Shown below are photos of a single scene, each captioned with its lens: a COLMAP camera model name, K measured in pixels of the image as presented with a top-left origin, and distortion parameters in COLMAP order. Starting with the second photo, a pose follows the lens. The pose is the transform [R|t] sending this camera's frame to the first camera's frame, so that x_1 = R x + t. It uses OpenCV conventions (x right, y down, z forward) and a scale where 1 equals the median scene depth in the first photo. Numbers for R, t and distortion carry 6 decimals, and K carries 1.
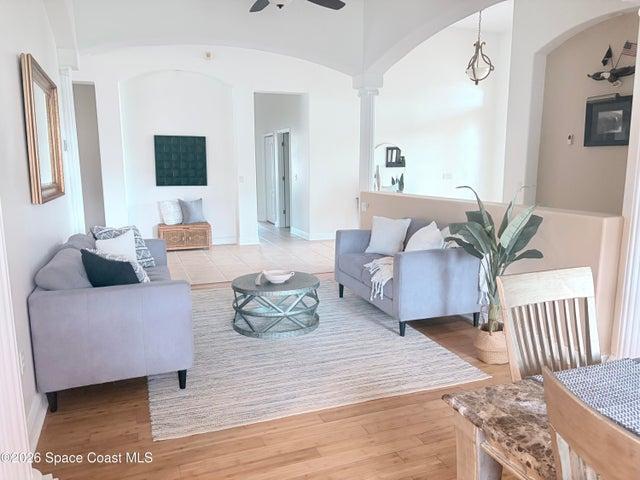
lens RADIAL K [[482.4, 0, 320.0], [0, 482.4, 240.0], [0, 0, 1]] dist [0.034151, -0.008425]
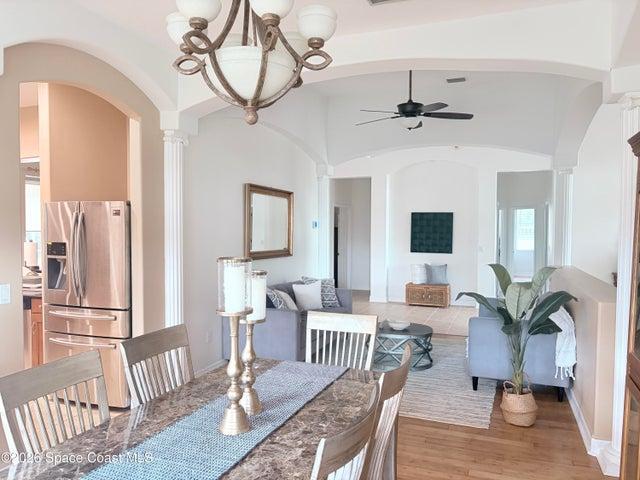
lens RADIAL K [[482.4, 0, 320.0], [0, 482.4, 240.0], [0, 0, 1]] dist [0.034151, -0.008425]
pose [[0.741233, 0.024387, -0.670805, 0.323896], [-0.112592, 0.989698, -0.088432, -0.006353], [0.661738, 0.141076, 0.736343, -0.073592]]
